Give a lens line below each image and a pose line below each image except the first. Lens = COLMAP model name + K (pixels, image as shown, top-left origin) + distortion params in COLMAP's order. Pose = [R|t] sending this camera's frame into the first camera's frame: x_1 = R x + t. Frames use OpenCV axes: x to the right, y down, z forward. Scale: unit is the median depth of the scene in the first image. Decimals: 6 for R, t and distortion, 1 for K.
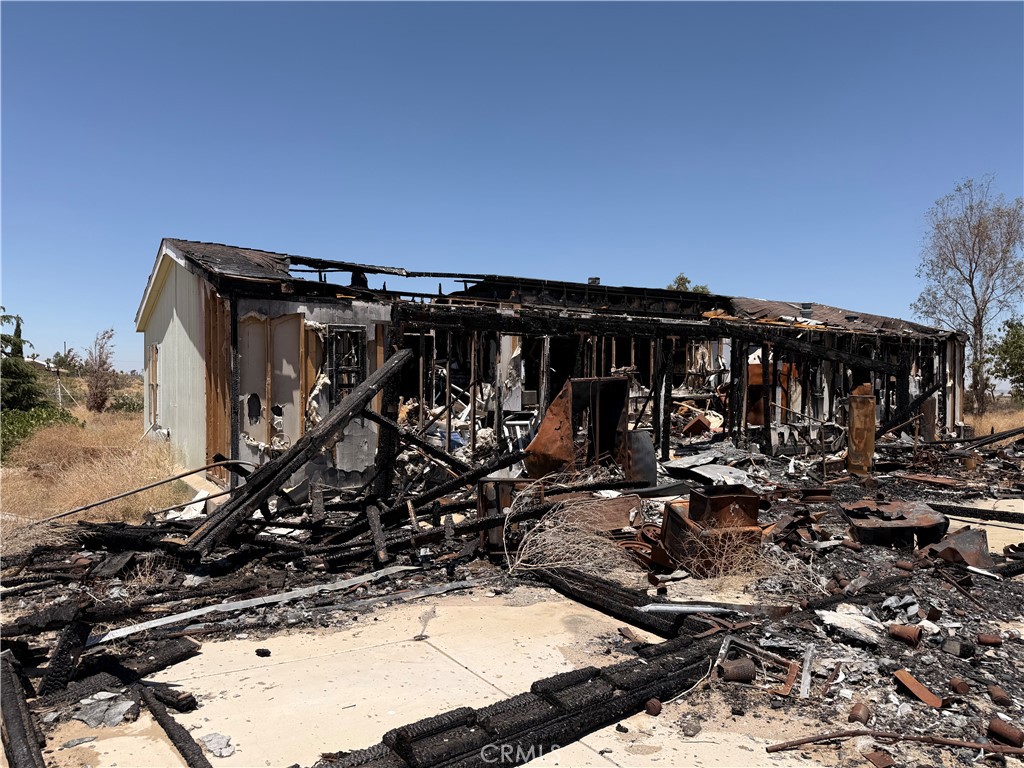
lens RADIAL K [[702.6, 0, 500.2], [0, 702.6, 392.3], [0, 0, 1]] dist [0.070202, -0.097661]
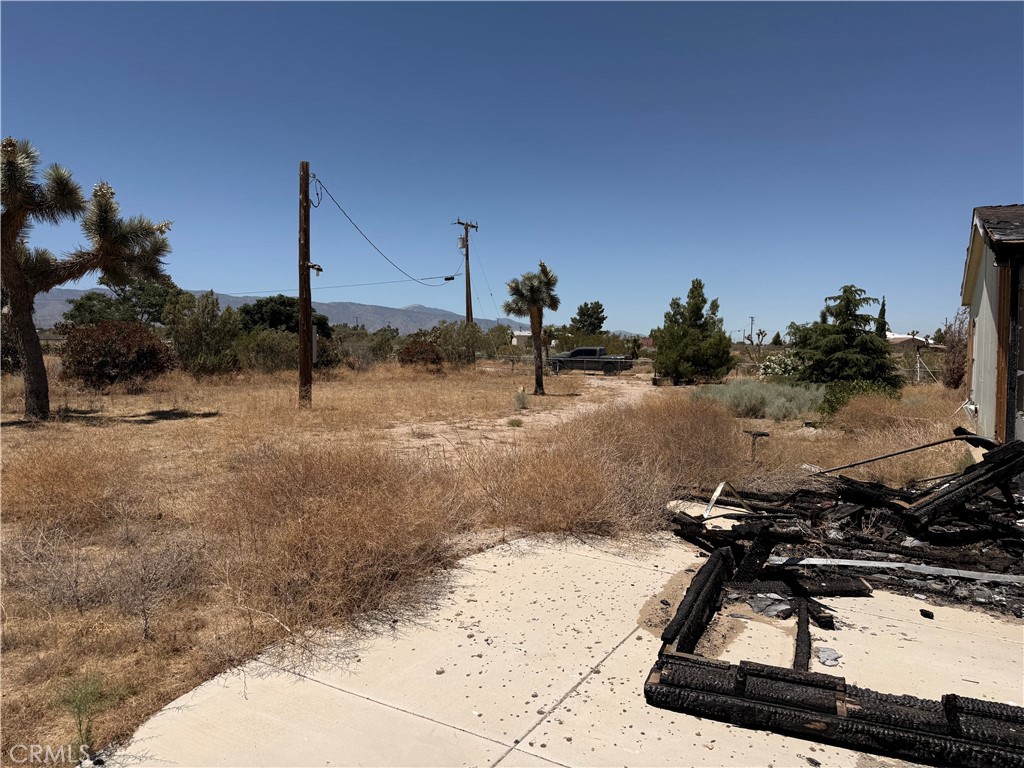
lens RADIAL K [[702.6, 0, 505.7], [0, 702.6, 396.1], [0, 0, 1]] dist [0.070202, -0.097661]
pose [[0.447500, 0.047634, -0.893014, 0.129485], [-0.012886, 0.998820, 0.046820, 0.002794], [0.894191, -0.009444, 0.447586, -0.007044]]
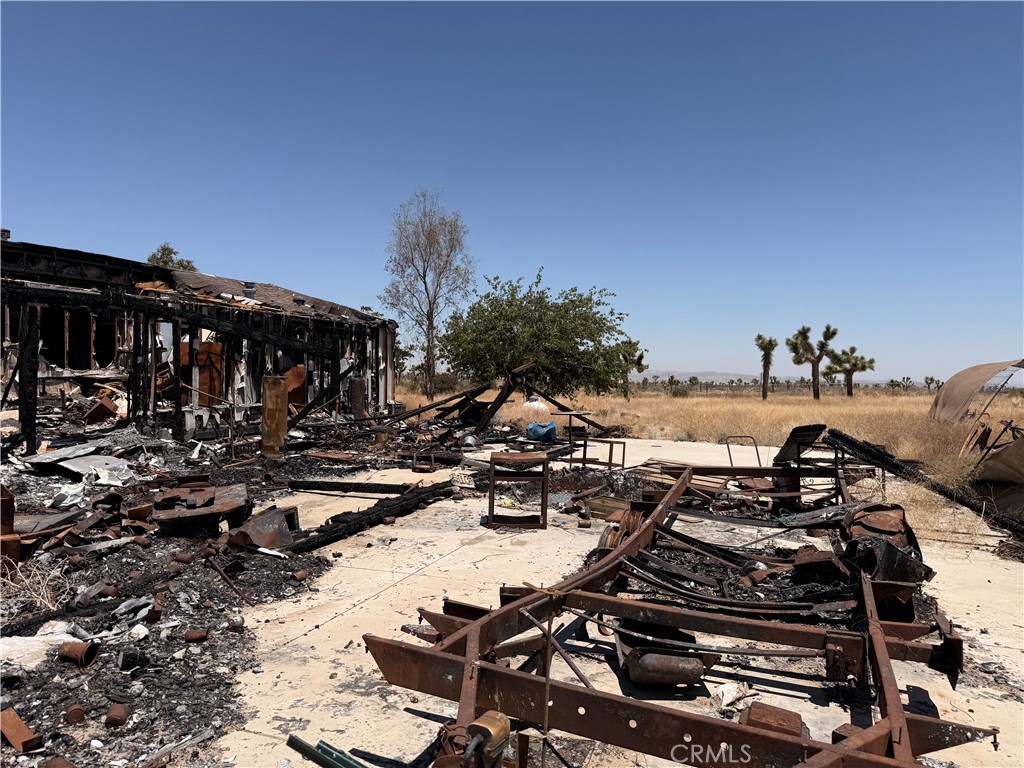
lens RADIAL K [[702.6, 0, 501.4], [0, 702.6, 391.4], [0, 0, 1]] dist [0.070202, -0.097661]
pose [[0.800345, -0.010543, 0.599447, 0.198674], [-0.003726, 0.999739, 0.022558, 0.002718], [-0.599528, -0.020288, 0.800096, 0.009371]]
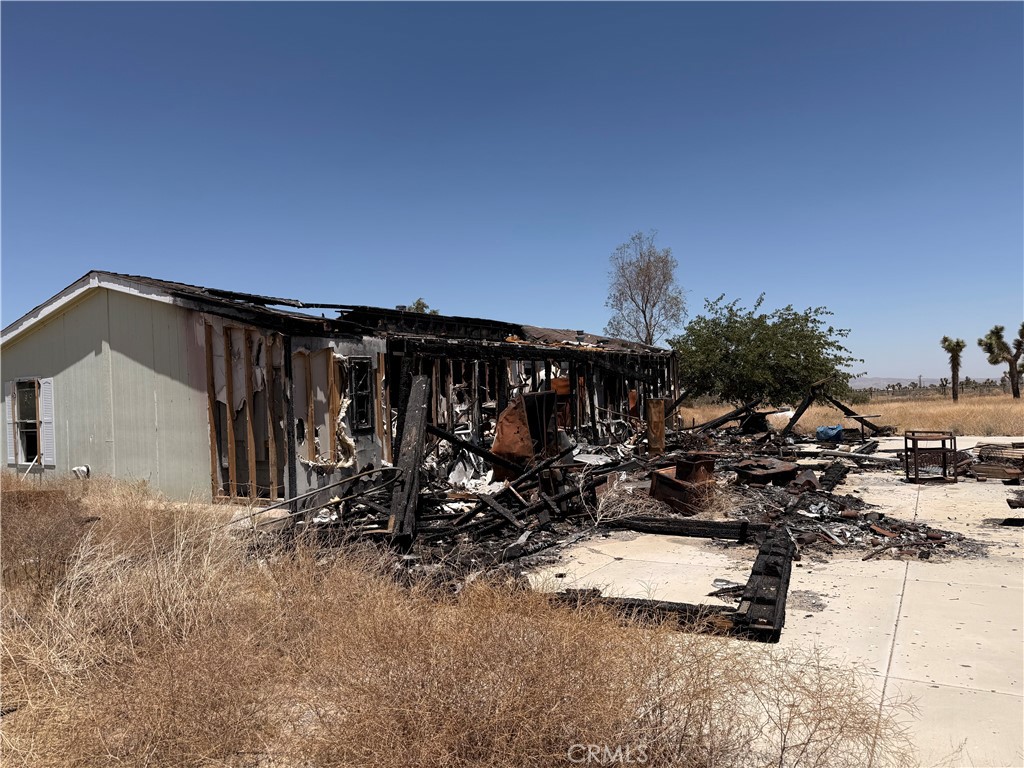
lens RADIAL K [[702.6, 0, 494.4], [0, 702.6, 388.3], [0, 0, 1]] dist [0.070202, -0.097661]
pose [[0.894819, -0.038342, 0.444780, -0.469399], [0.051184, 0.998546, -0.016895, -0.009200], [-0.443485, 0.037883, 0.895481, -0.132857]]
